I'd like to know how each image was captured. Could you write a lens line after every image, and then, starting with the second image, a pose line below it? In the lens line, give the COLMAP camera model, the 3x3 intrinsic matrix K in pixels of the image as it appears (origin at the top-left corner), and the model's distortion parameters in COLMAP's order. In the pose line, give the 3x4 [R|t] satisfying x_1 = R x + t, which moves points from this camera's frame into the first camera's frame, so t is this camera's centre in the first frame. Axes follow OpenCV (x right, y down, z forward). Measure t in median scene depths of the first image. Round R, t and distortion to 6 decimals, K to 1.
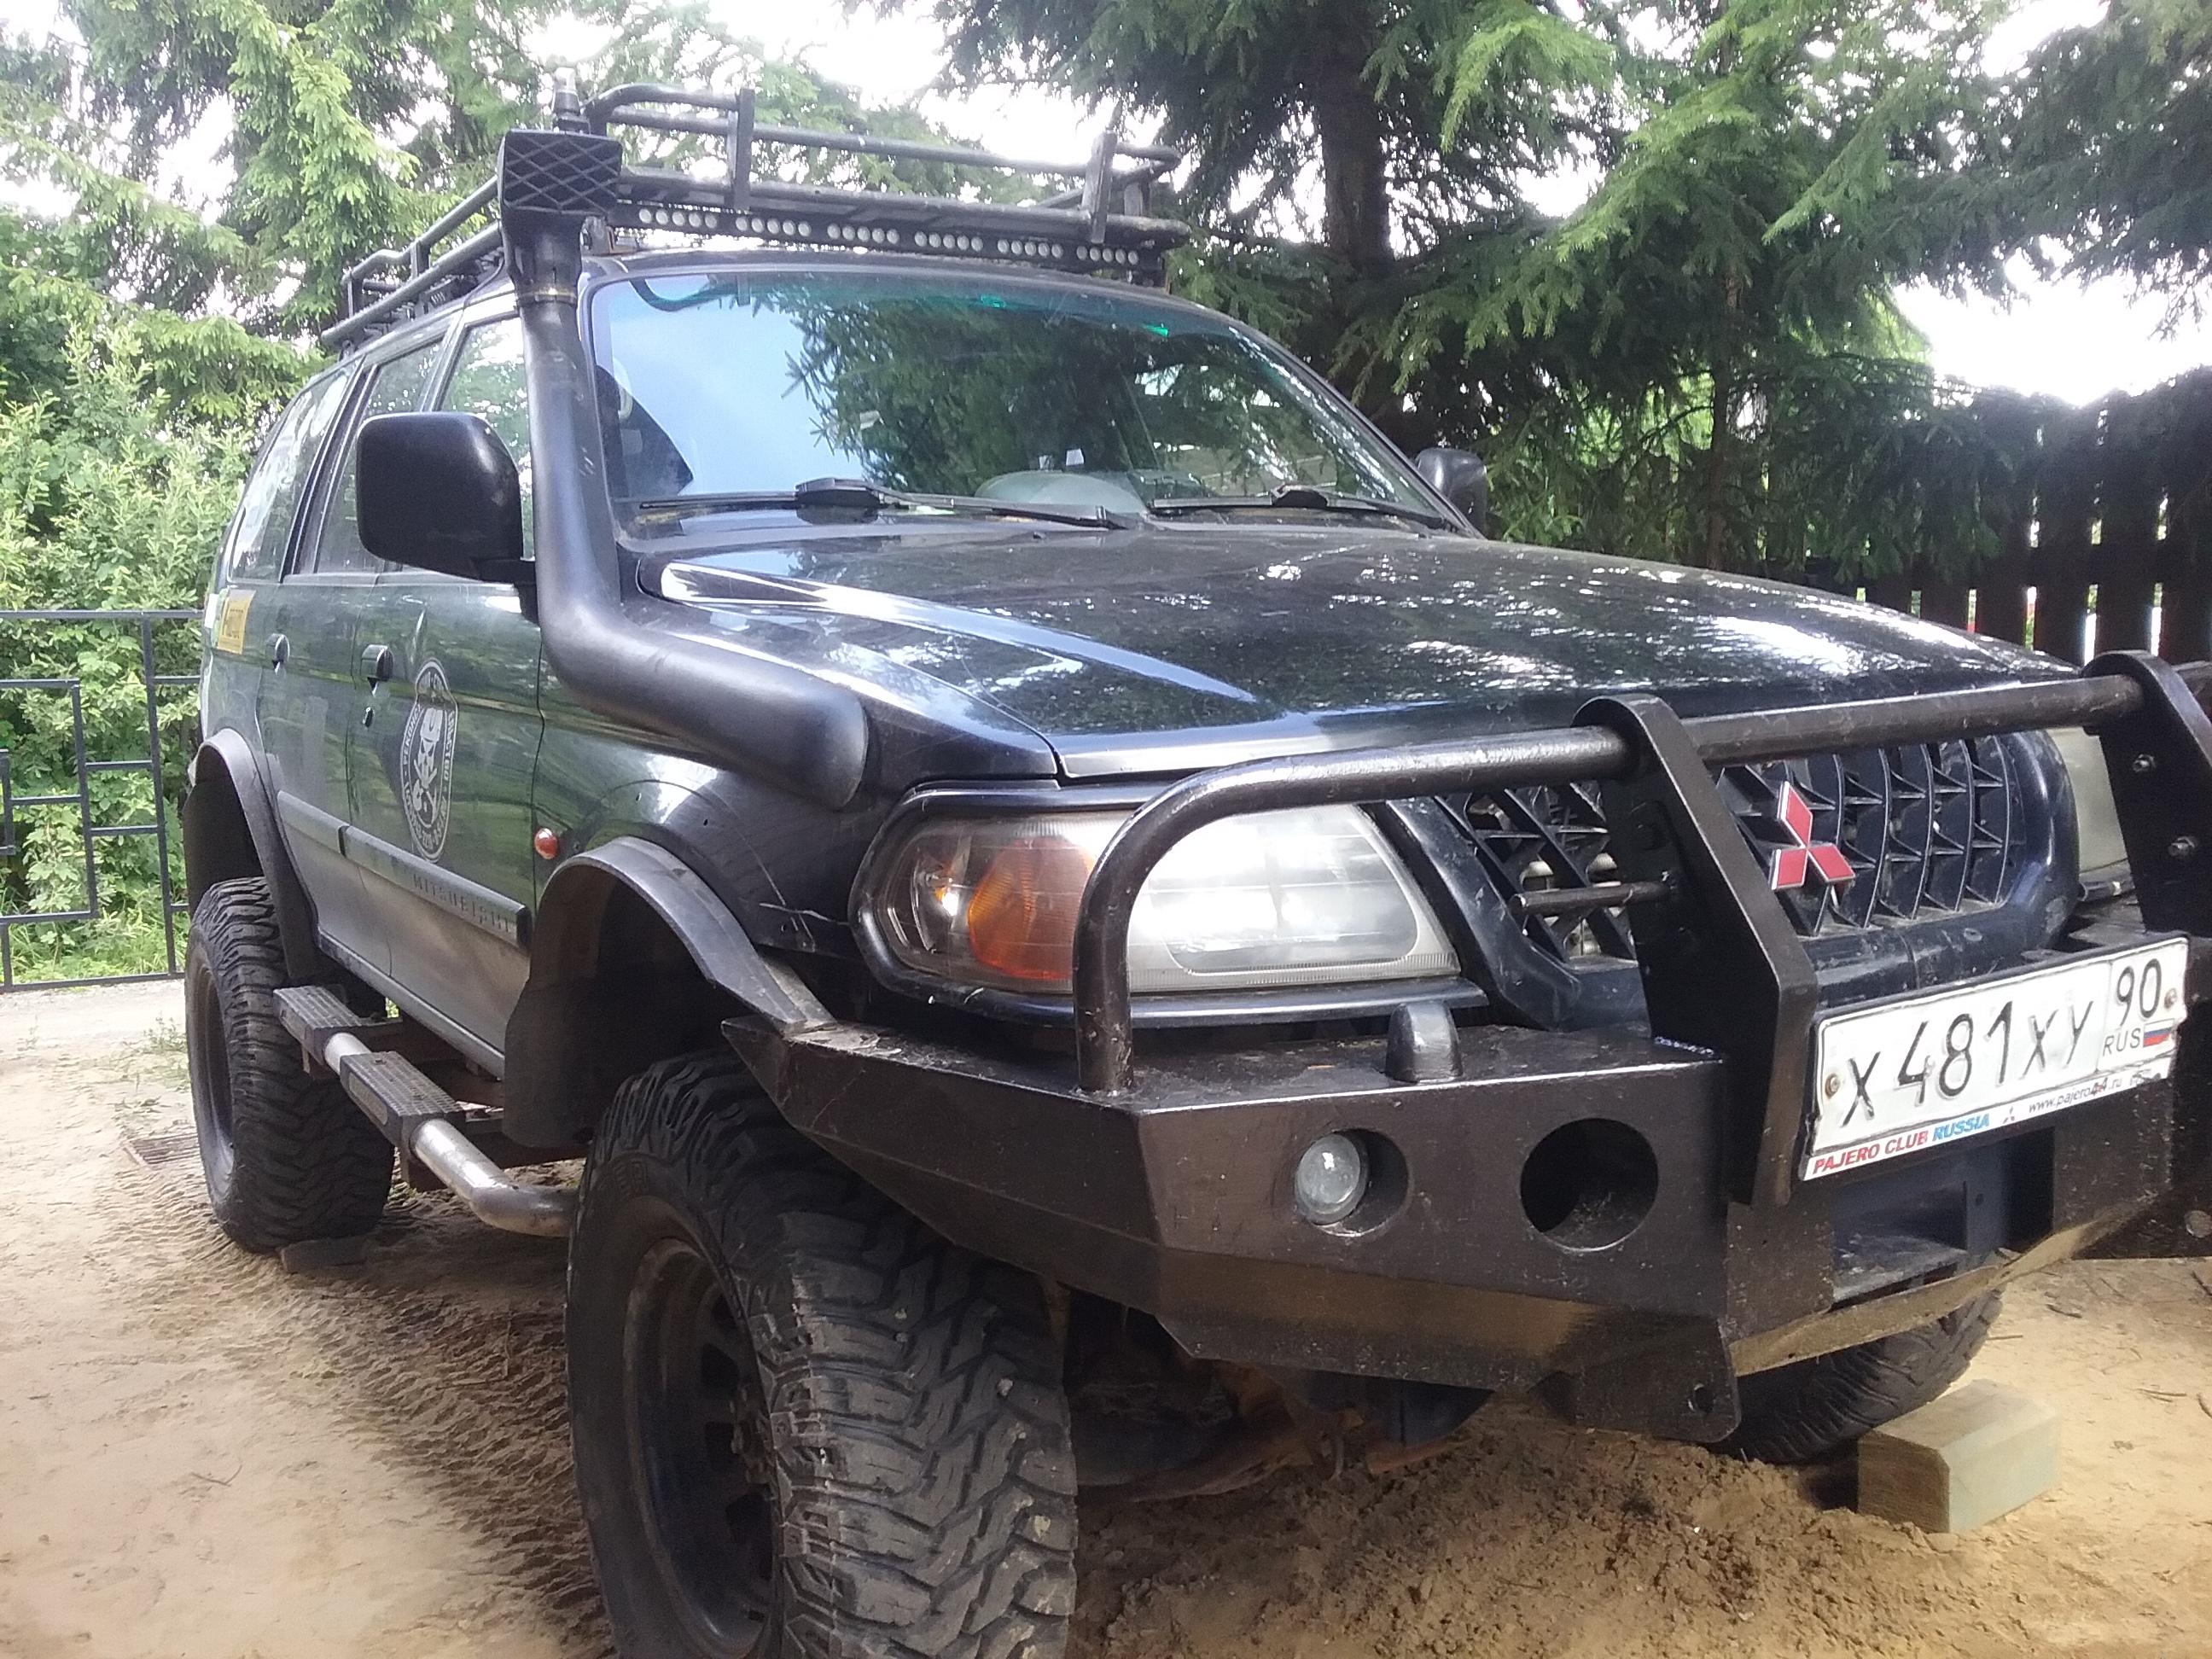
lens RADIAL K [[2054.2, 0, 1112.1], [0, 2054.2, 912.5], [0, 0, 1]] dist [0.067483, -0.194453]
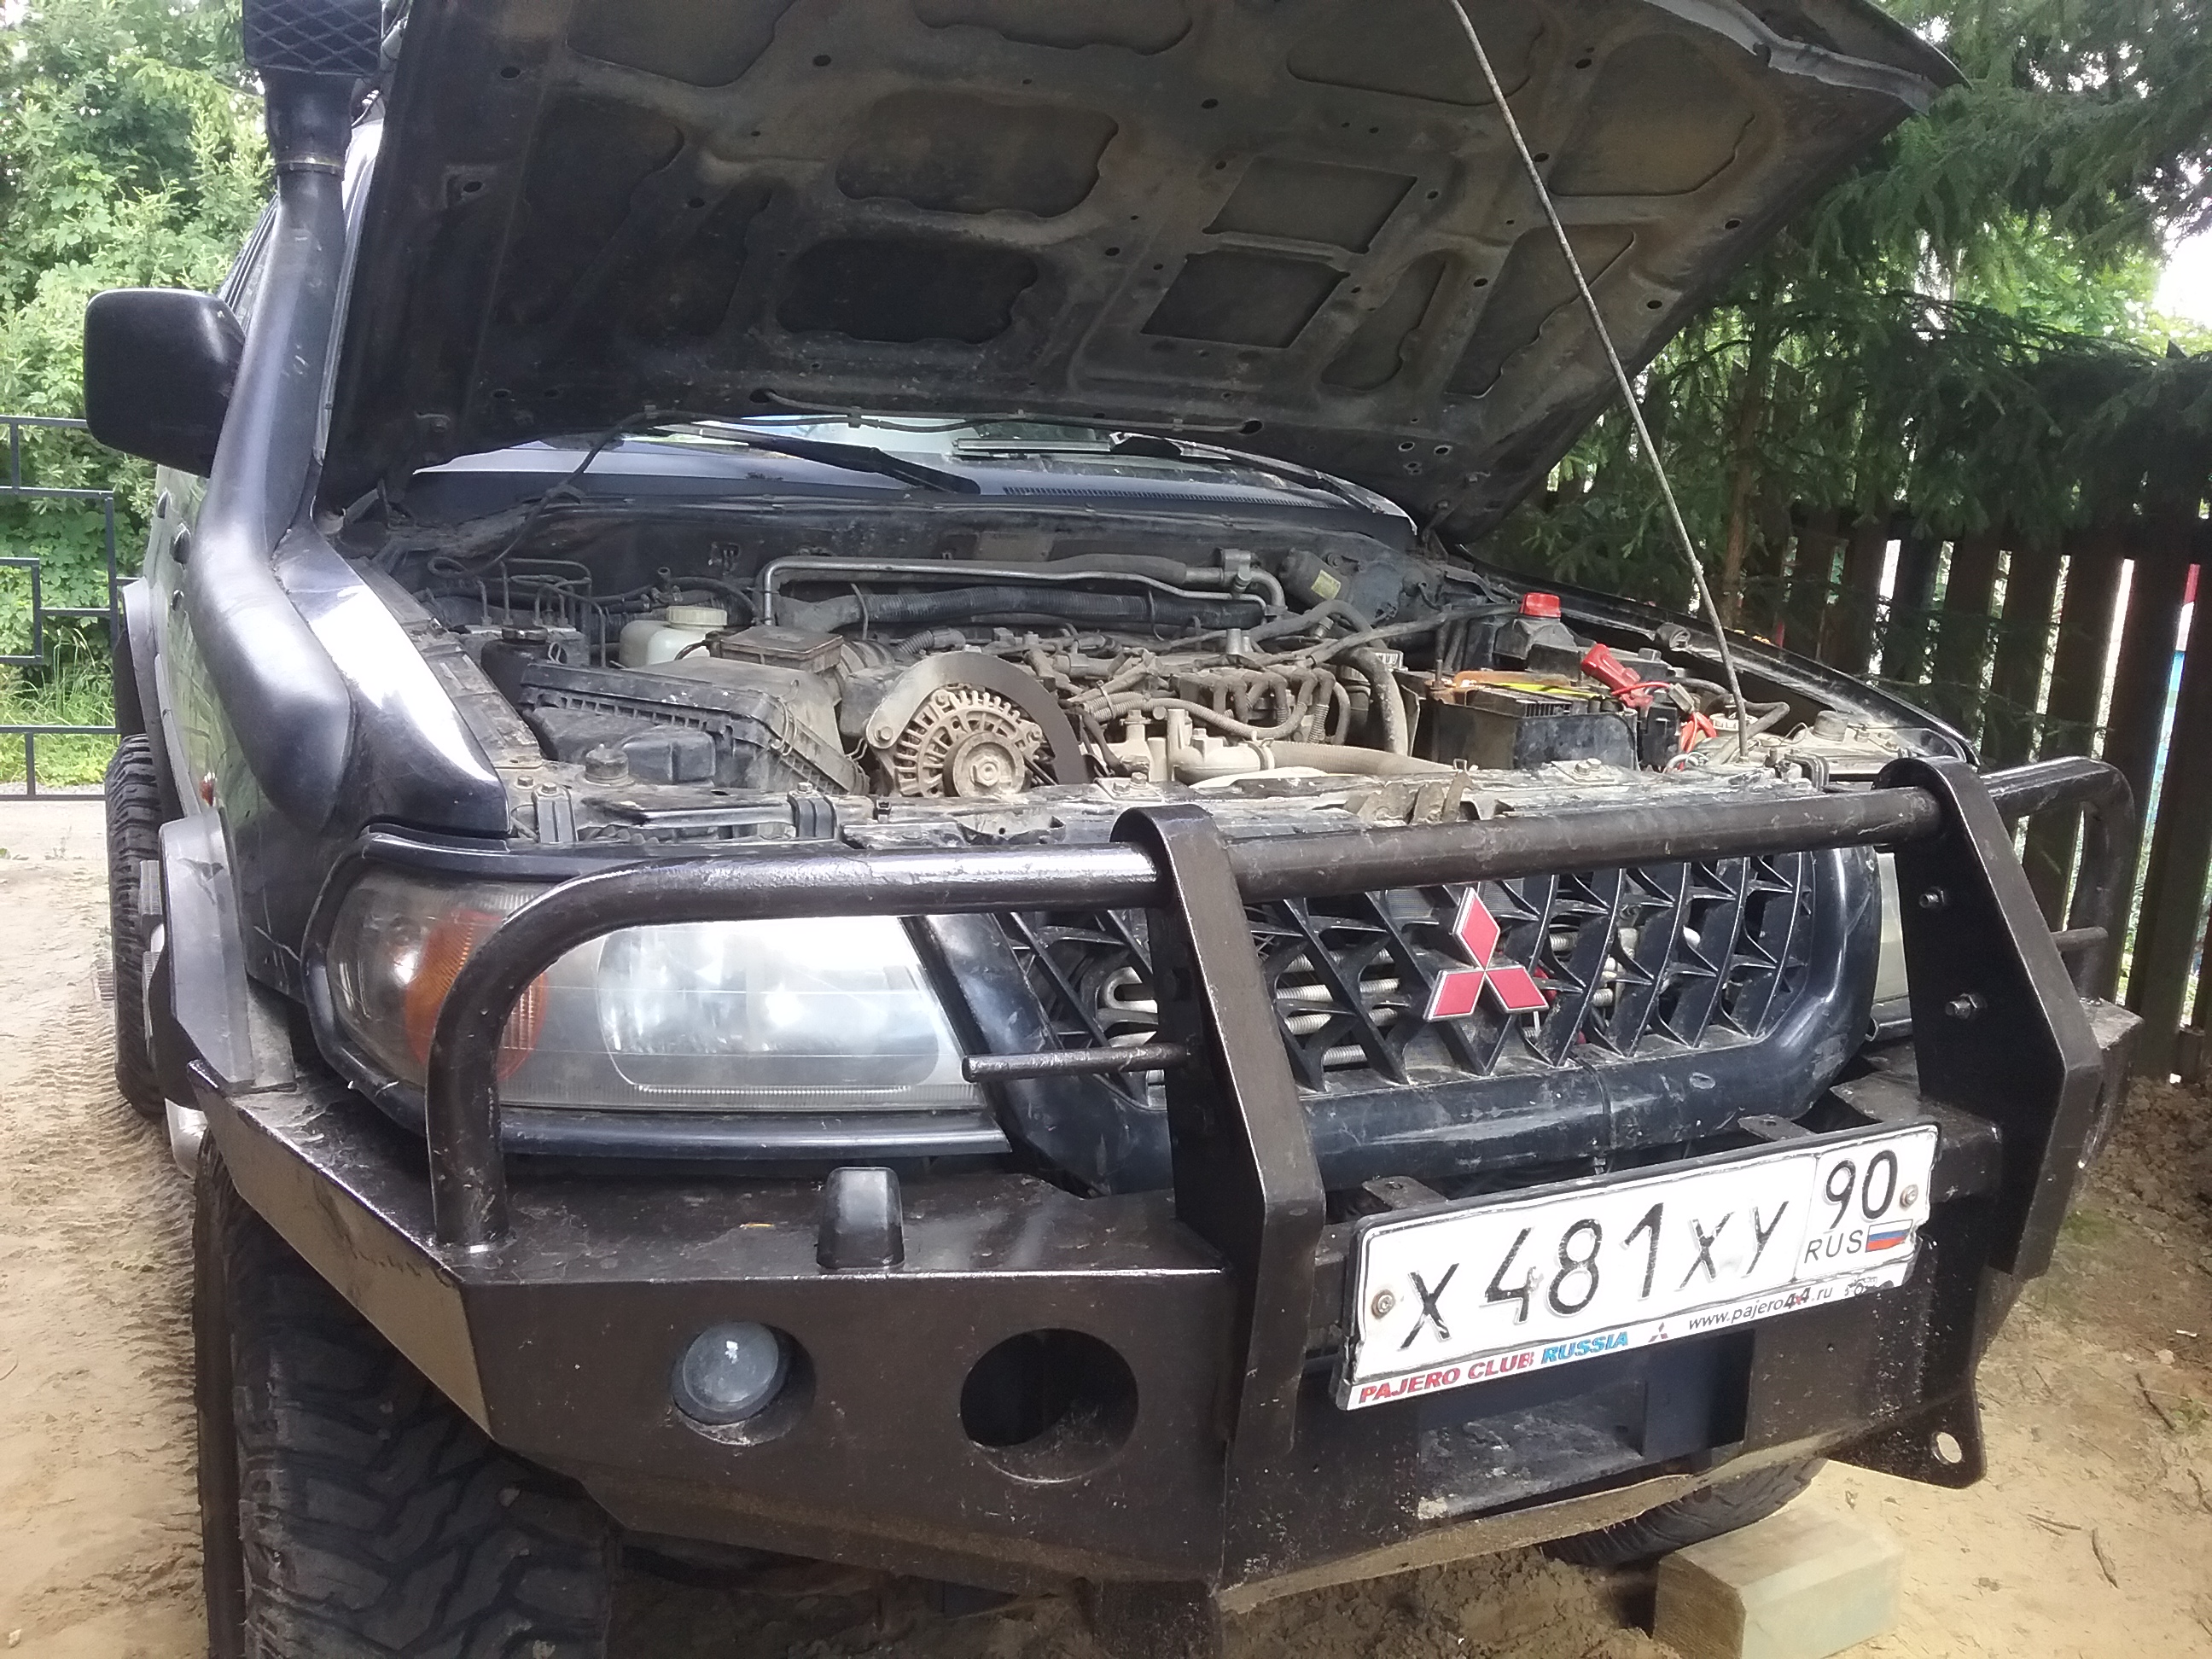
lens RADIAL K [[2054.2, 0, 1112.1], [0, 2054.2, 912.5], [0, 0, 1]] dist [0.067483, -0.194453]
pose [[0.993220, 0.089457, -0.074235, 0.248663], [-0.083788, 0.993561, 0.076260, -0.105949], [0.080579, -0.069523, 0.994321, 0.165927]]
